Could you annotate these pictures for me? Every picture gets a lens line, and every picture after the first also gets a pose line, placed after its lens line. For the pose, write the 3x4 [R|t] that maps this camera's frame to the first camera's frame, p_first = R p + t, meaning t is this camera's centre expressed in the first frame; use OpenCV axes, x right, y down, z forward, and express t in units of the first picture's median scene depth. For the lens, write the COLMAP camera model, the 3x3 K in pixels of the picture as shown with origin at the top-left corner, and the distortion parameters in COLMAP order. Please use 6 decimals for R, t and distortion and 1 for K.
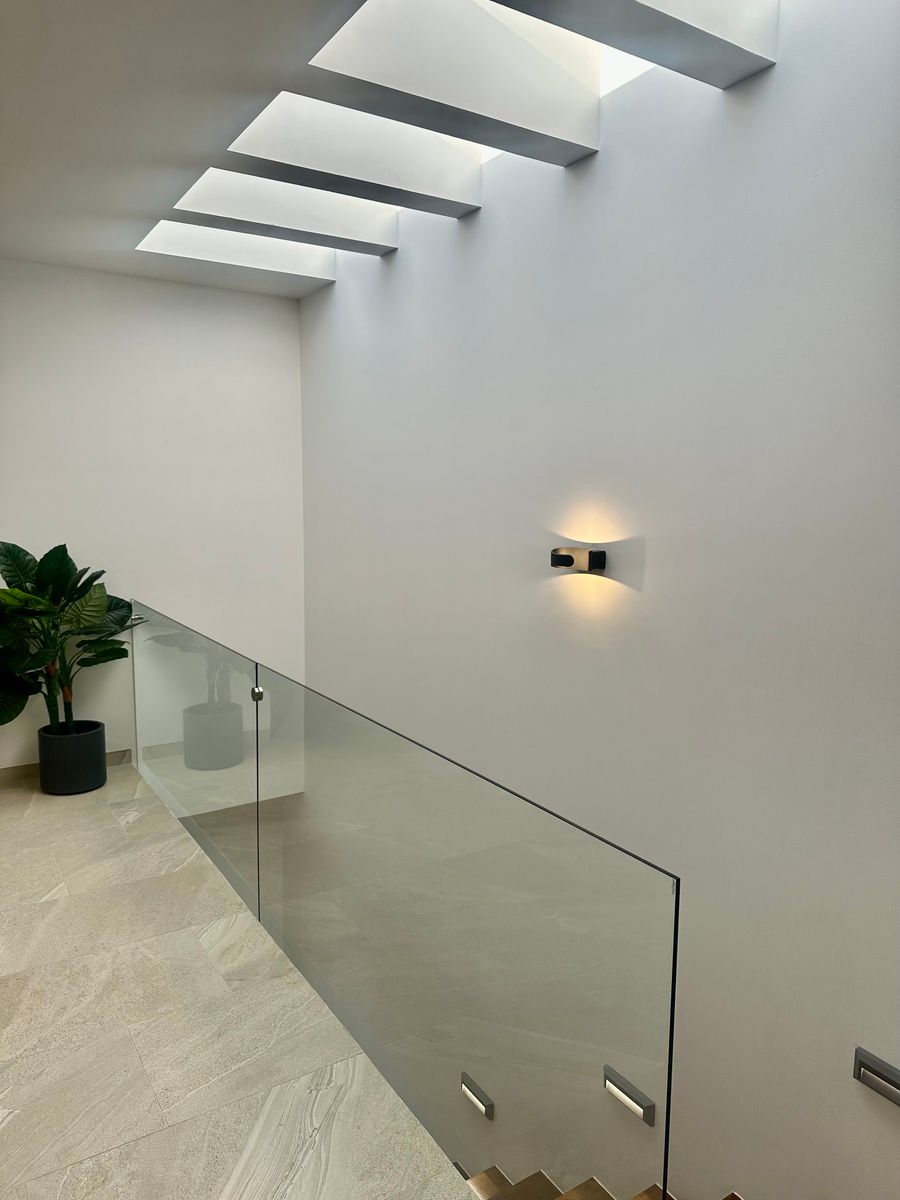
lens RADIAL K [[839.7, 0, 447.7], [0, 839.7, 601.6], [0, 0, 1]] dist [0.004711, -0.014037]
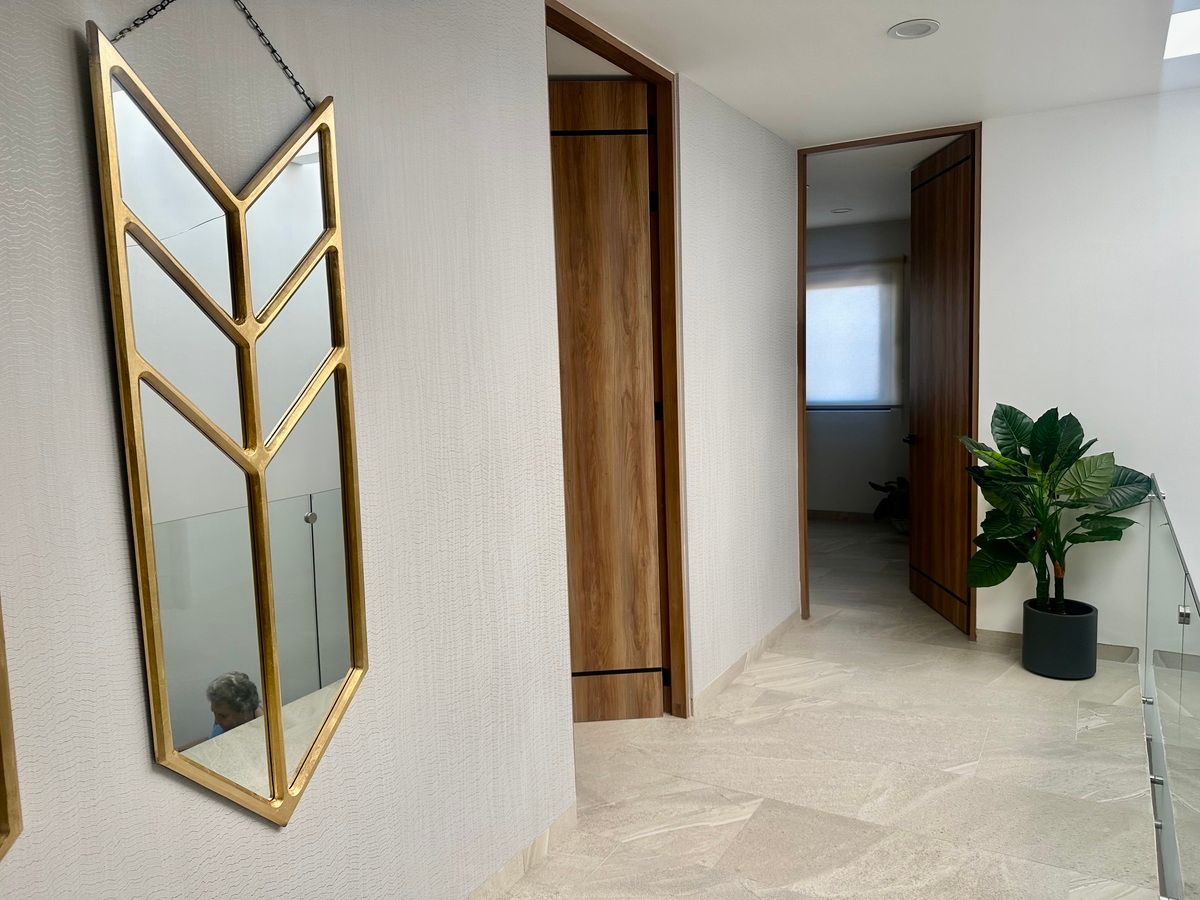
lens RADIAL K [[839.7, 0, 601.3], [0, 839.7, 447.5], [0, 0, 1]] dist [0.004711, -0.014037]
pose [[0.465472, 0.069506, -0.882329, 0.124089], [-0.080048, 0.996132, 0.036242, -0.017205], [0.881435, 0.053759, 0.469235, 0.117436]]
